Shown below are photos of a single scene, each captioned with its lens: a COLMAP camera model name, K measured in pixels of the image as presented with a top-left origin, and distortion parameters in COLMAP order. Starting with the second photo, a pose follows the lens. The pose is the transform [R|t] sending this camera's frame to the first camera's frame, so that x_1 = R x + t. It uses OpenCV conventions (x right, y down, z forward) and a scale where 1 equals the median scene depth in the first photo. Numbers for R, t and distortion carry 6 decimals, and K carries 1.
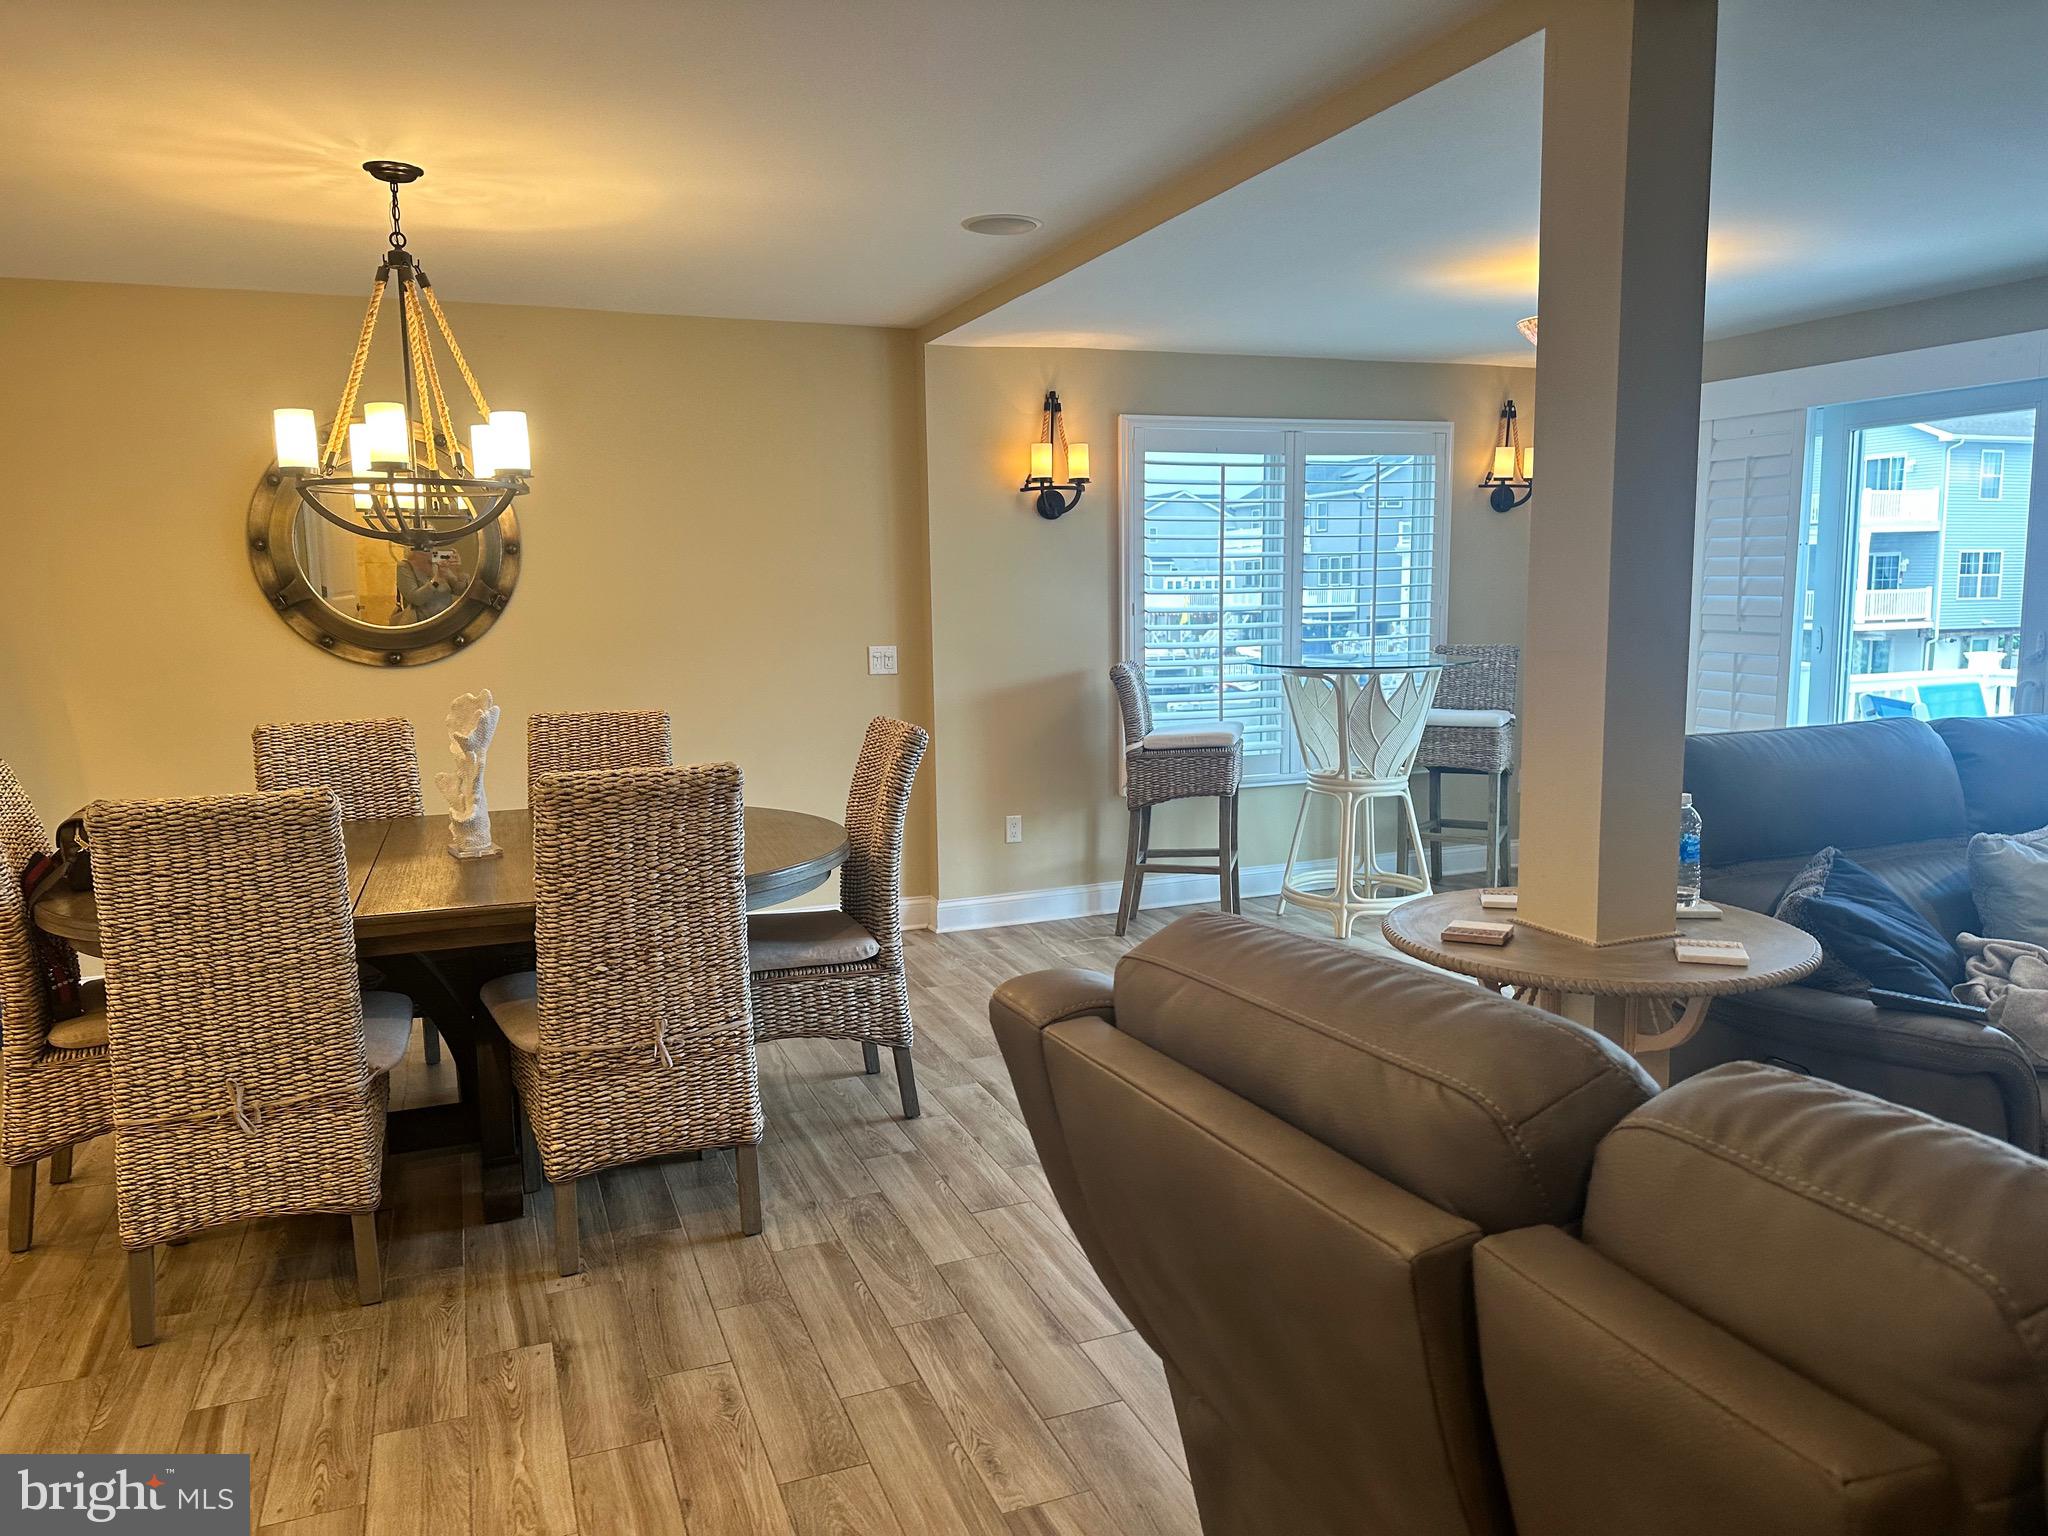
lens RADIAL K [[1441.9, 0, 1024.9], [0, 1441.9, 780.2], [0, 0, 1]] dist [0.067479, -0.088573]
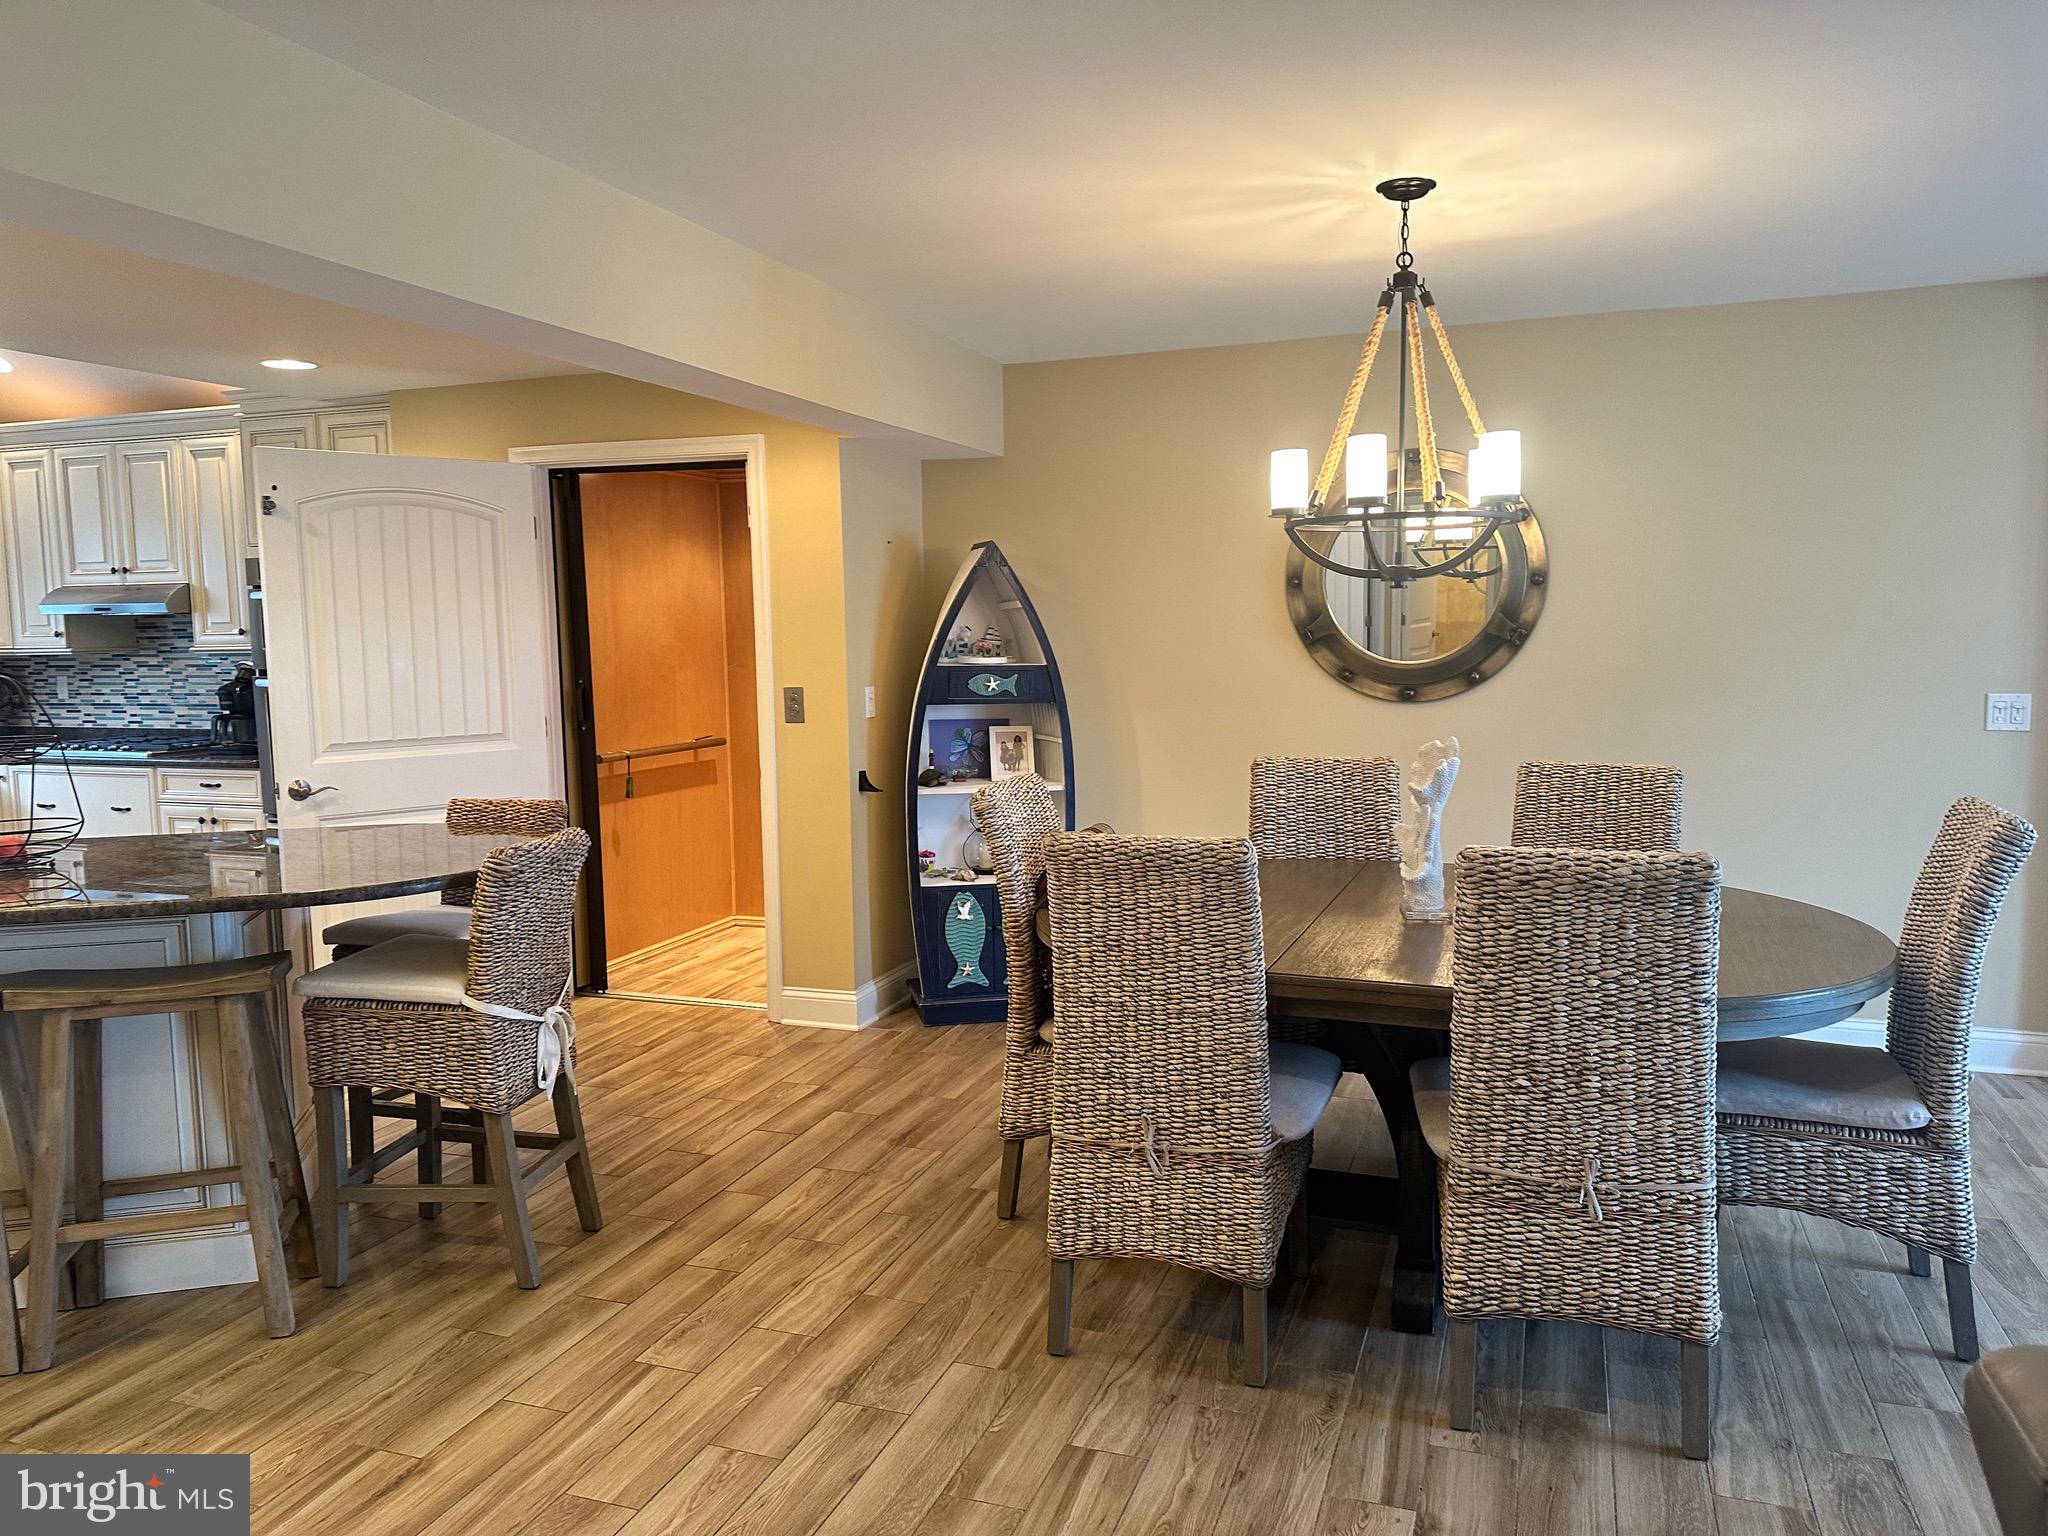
lens RADIAL K [[1441.9, 0, 1023.2], [0, 1441.9, 768.5], [0, 0, 1]] dist [0.067479, -0.088573]
pose [[0.755163, 0.067199, -0.652083, 0.023023], [-0.083926, 0.996457, 0.005495, -0.026792], [0.650142, 0.050577, 0.758128, 0.143564]]
